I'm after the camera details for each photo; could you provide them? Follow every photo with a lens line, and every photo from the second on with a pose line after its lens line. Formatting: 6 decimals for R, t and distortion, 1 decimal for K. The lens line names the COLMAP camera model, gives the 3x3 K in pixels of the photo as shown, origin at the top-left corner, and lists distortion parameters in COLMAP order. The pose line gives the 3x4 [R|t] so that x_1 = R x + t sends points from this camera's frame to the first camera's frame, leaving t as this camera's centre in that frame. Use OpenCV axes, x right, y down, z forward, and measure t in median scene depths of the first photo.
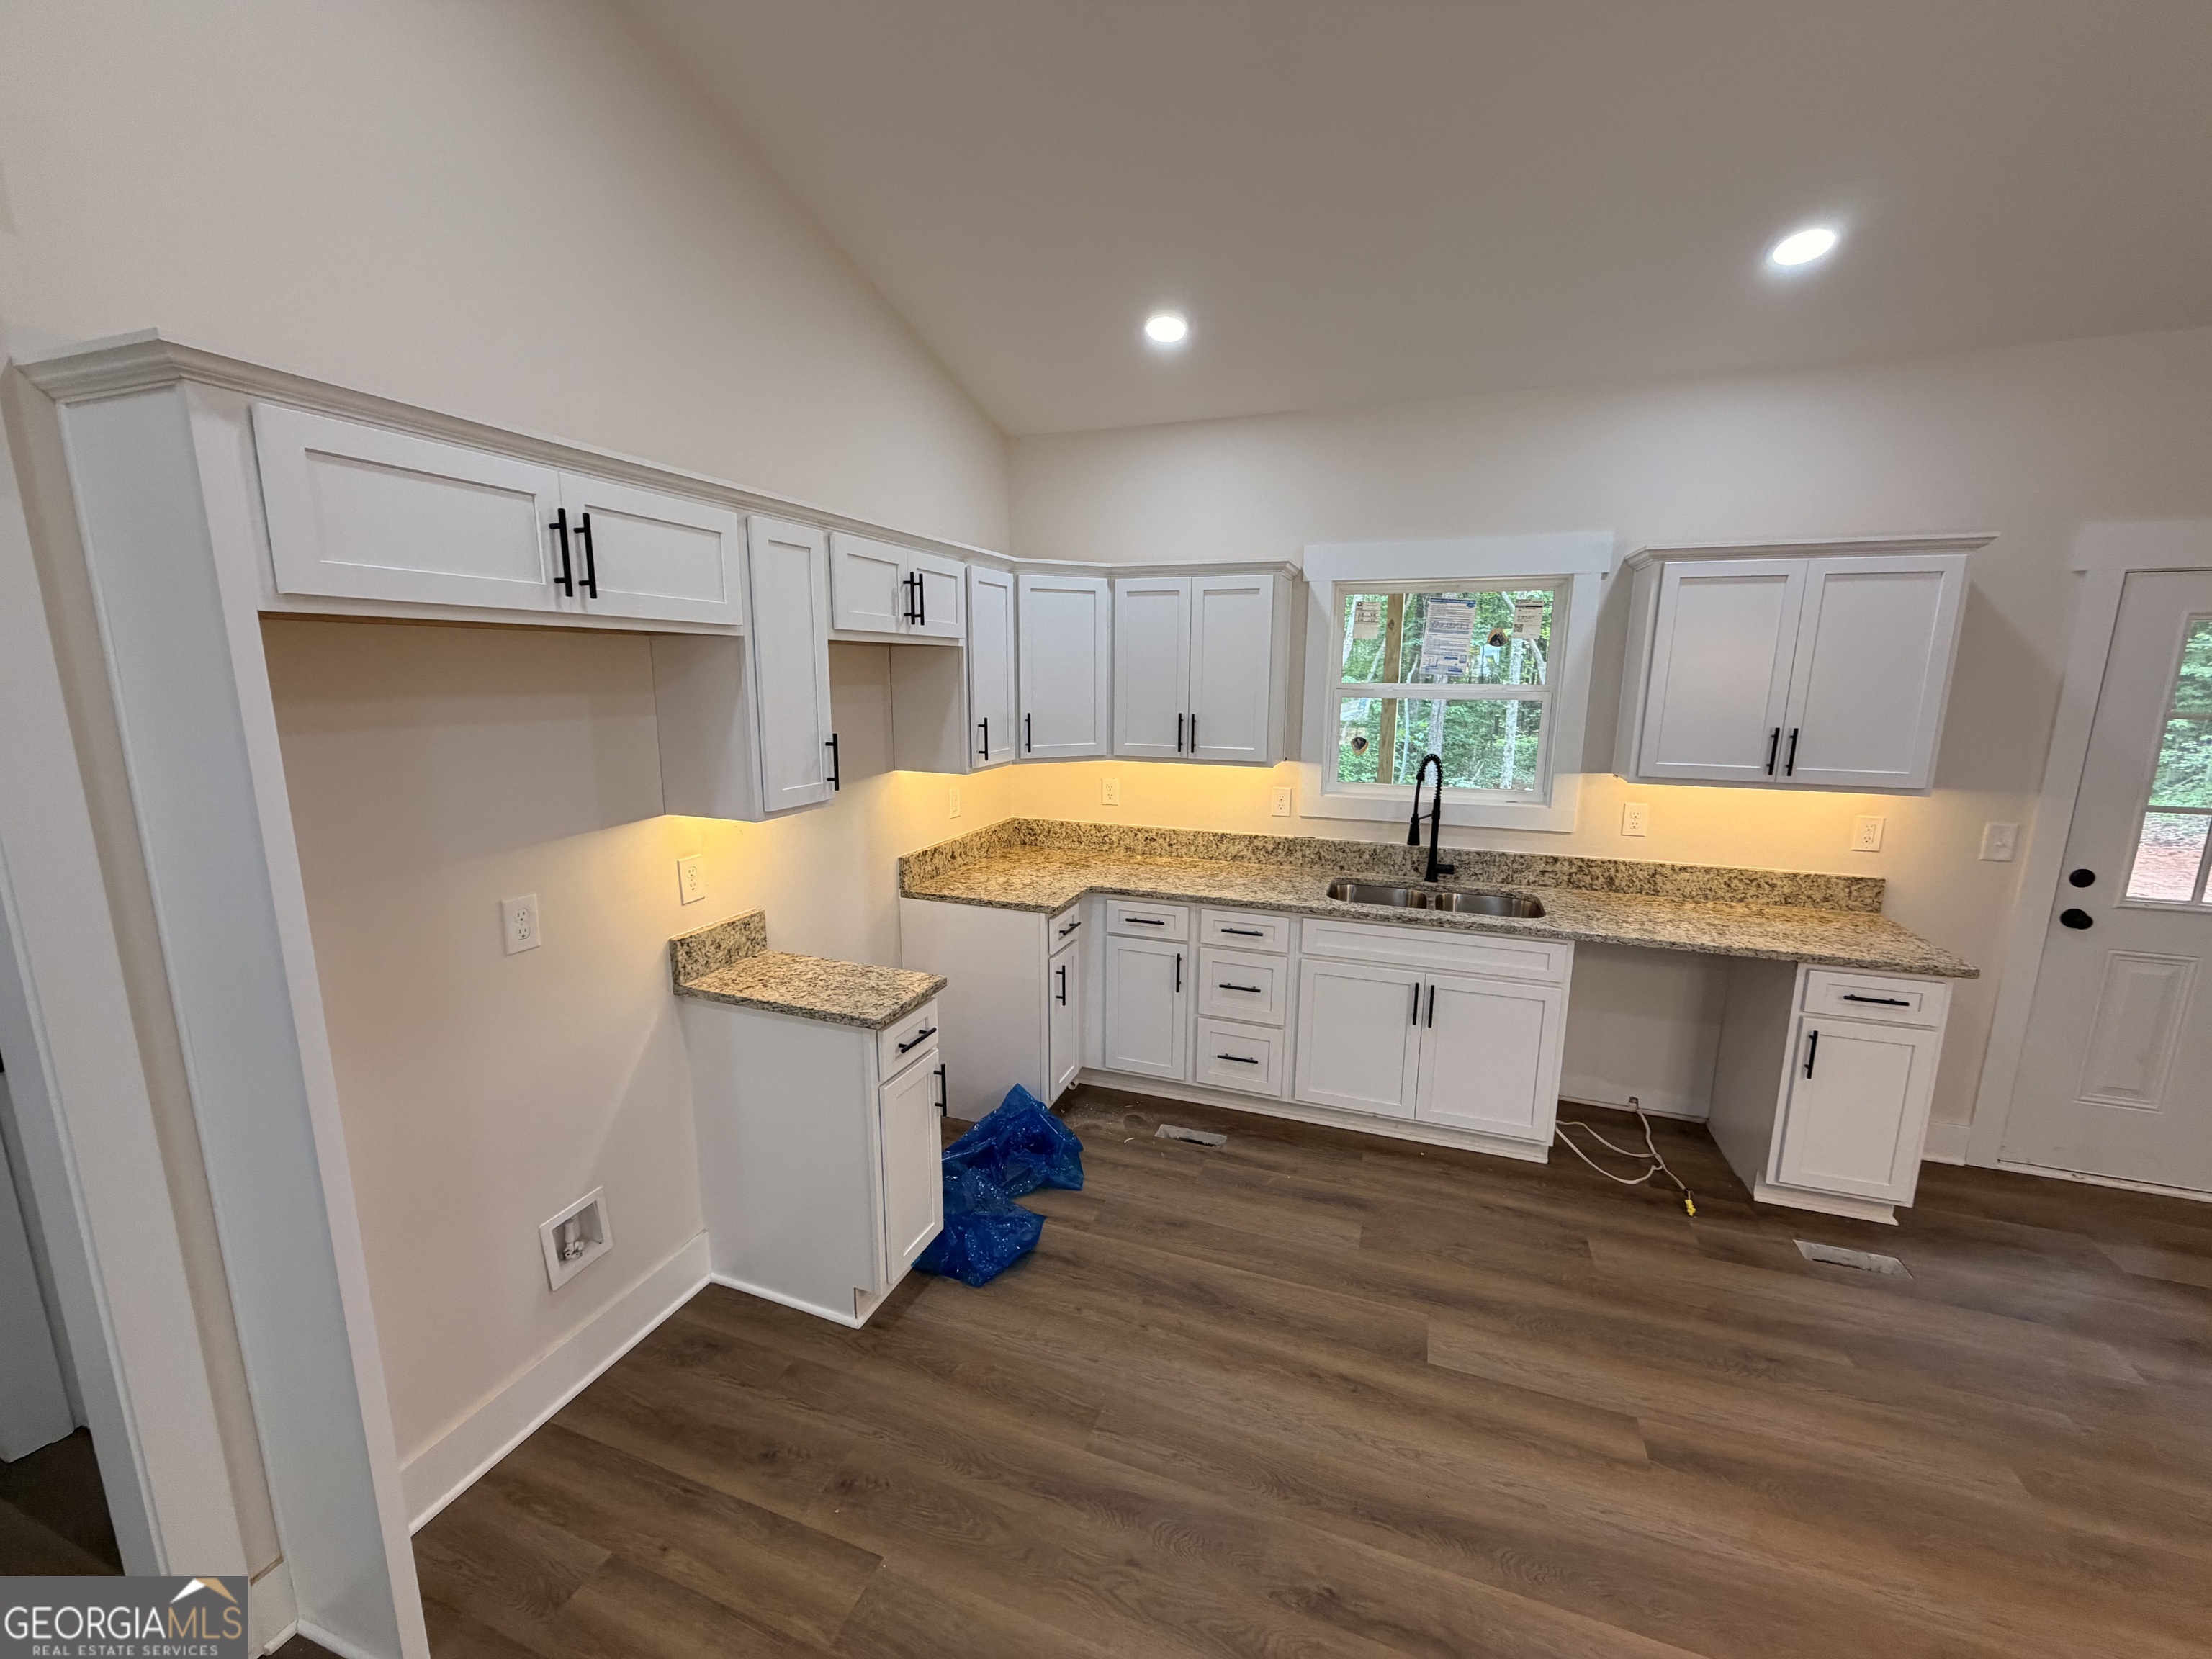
lens RADIAL K [[879.5, 0, 1106.0], [0, 879.5, 829.5], [0, 0, 1]] dist [0.001521, 0.000198]
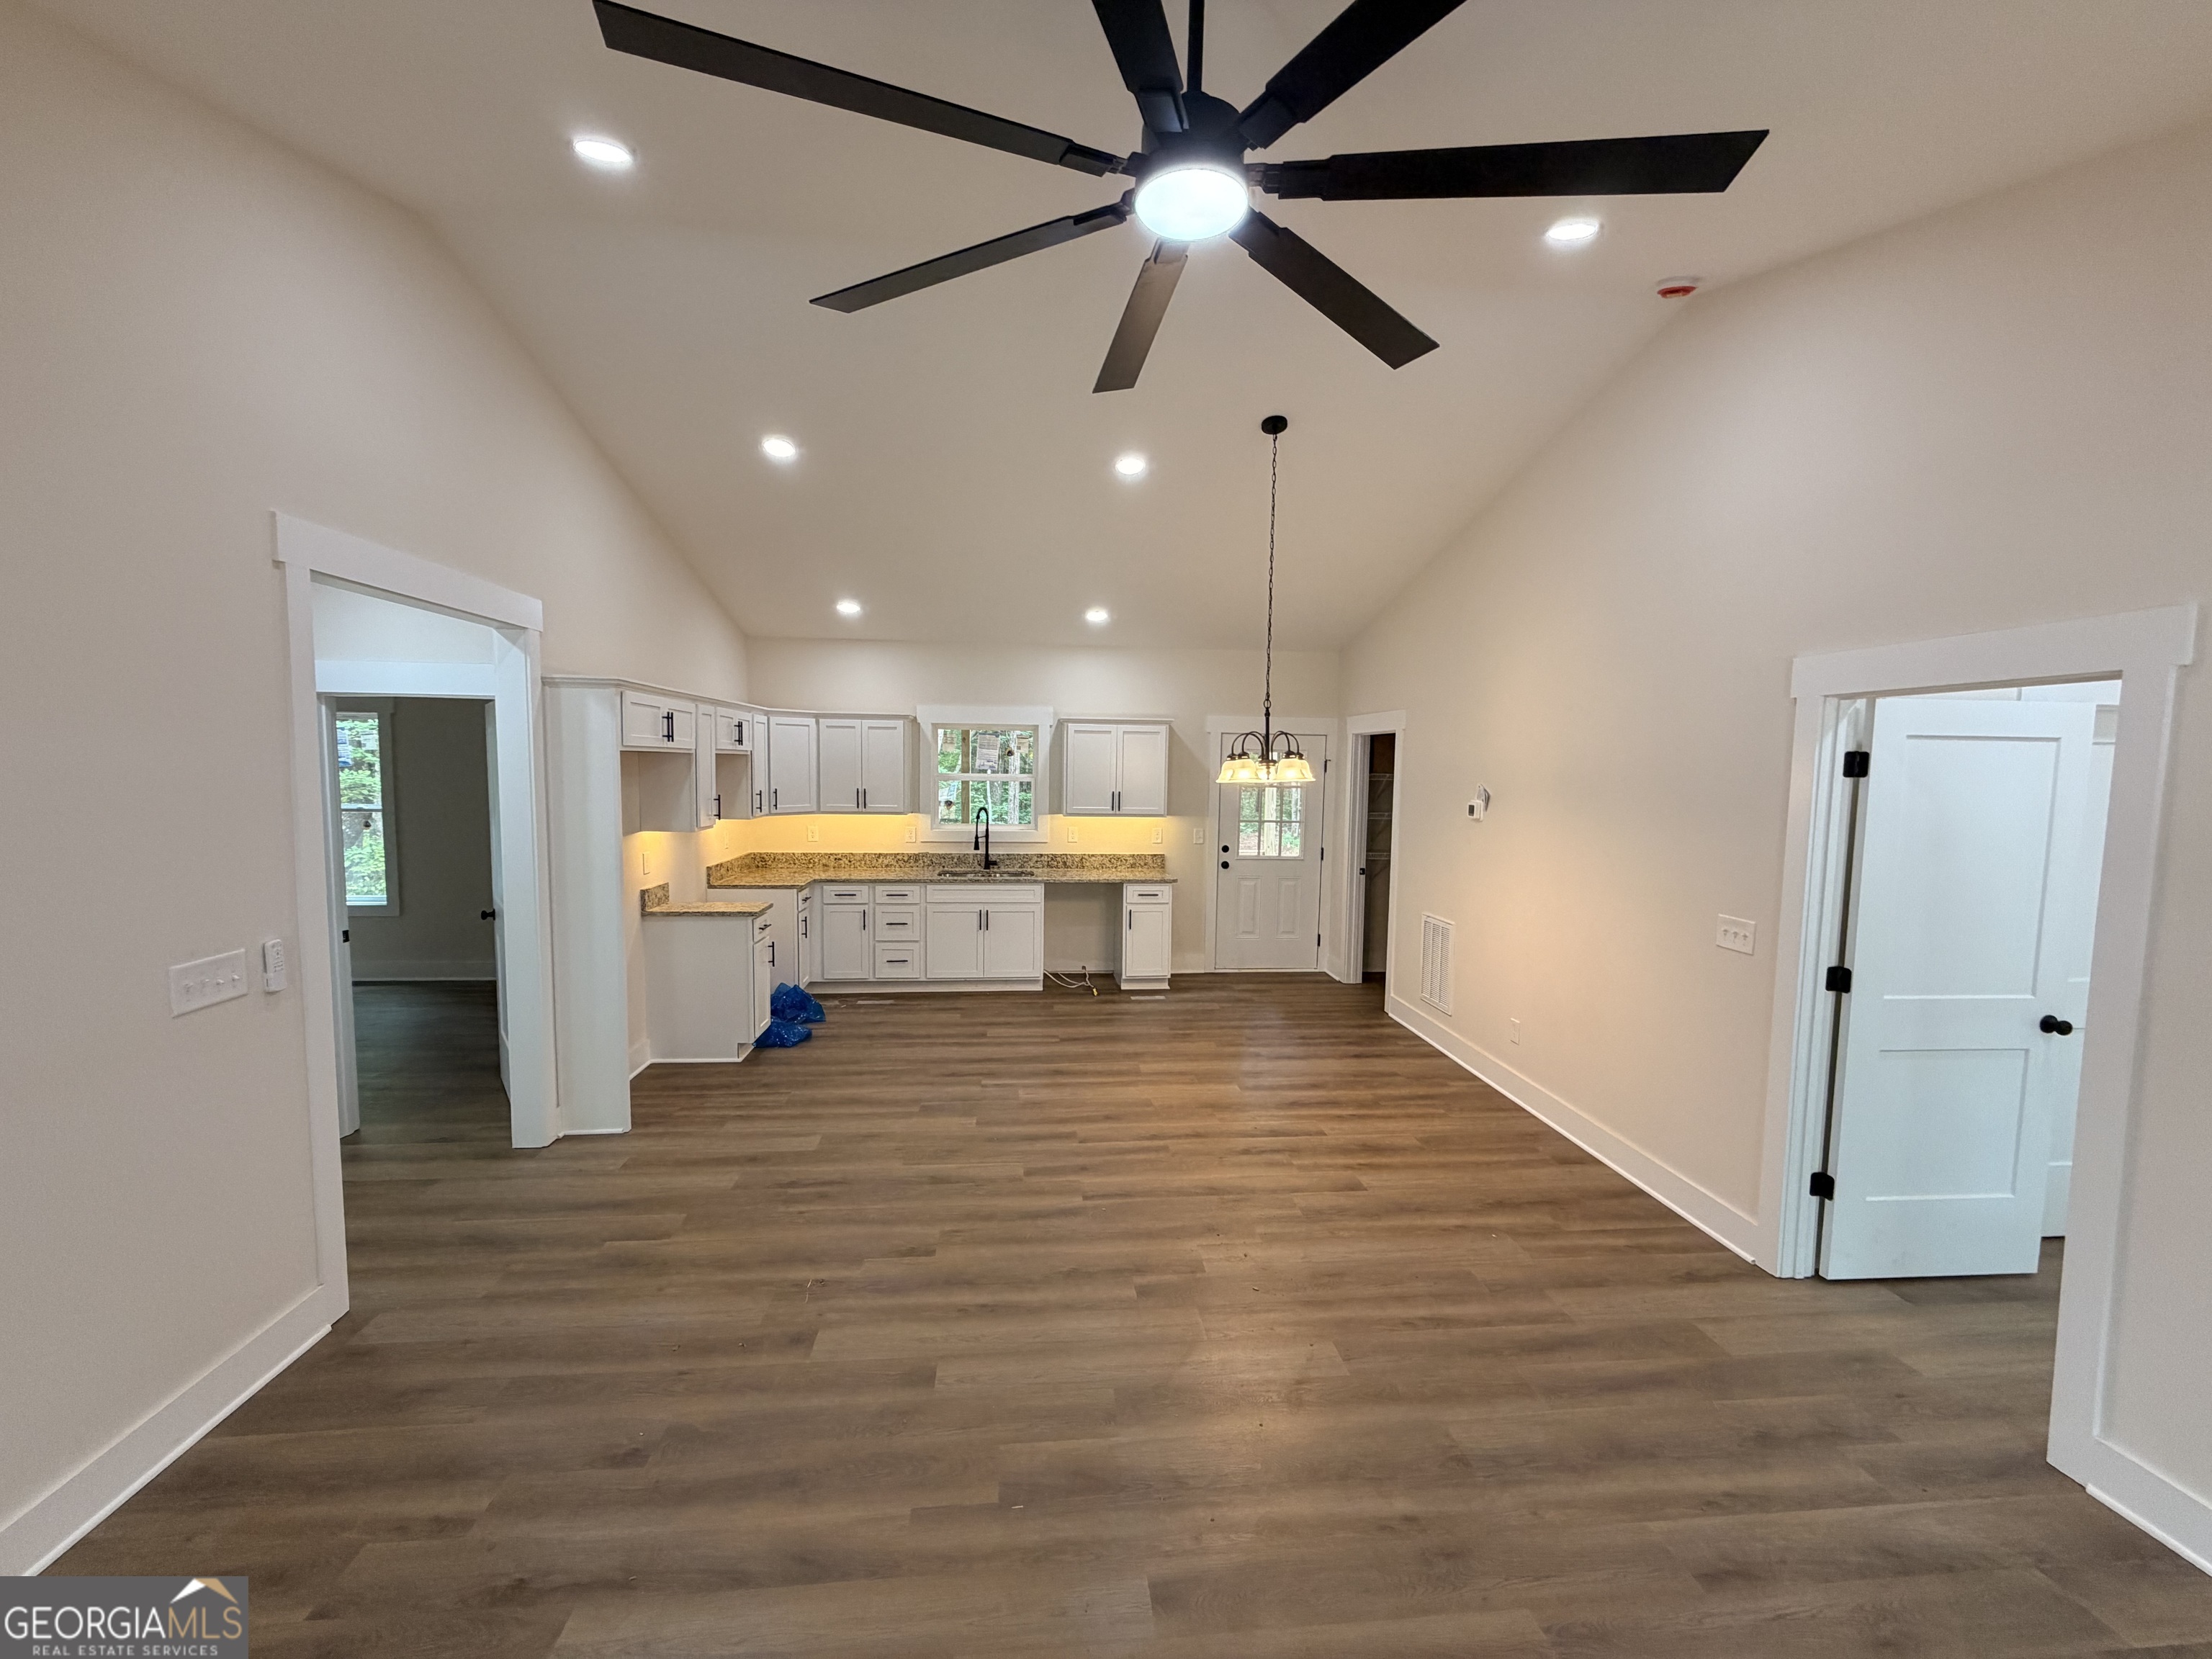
lens RADIAL K [[879.5, 0, 1106.0], [0, 879.5, 829.5], [0, 0, 1]] dist [0.001521, 0.000198]
pose [[0.899797, -0.025270, 0.435575, -0.286333], [0.069409, 0.993899, -0.085721, 0.171971], [-0.430752, 0.107364, 0.896061, -1.022600]]
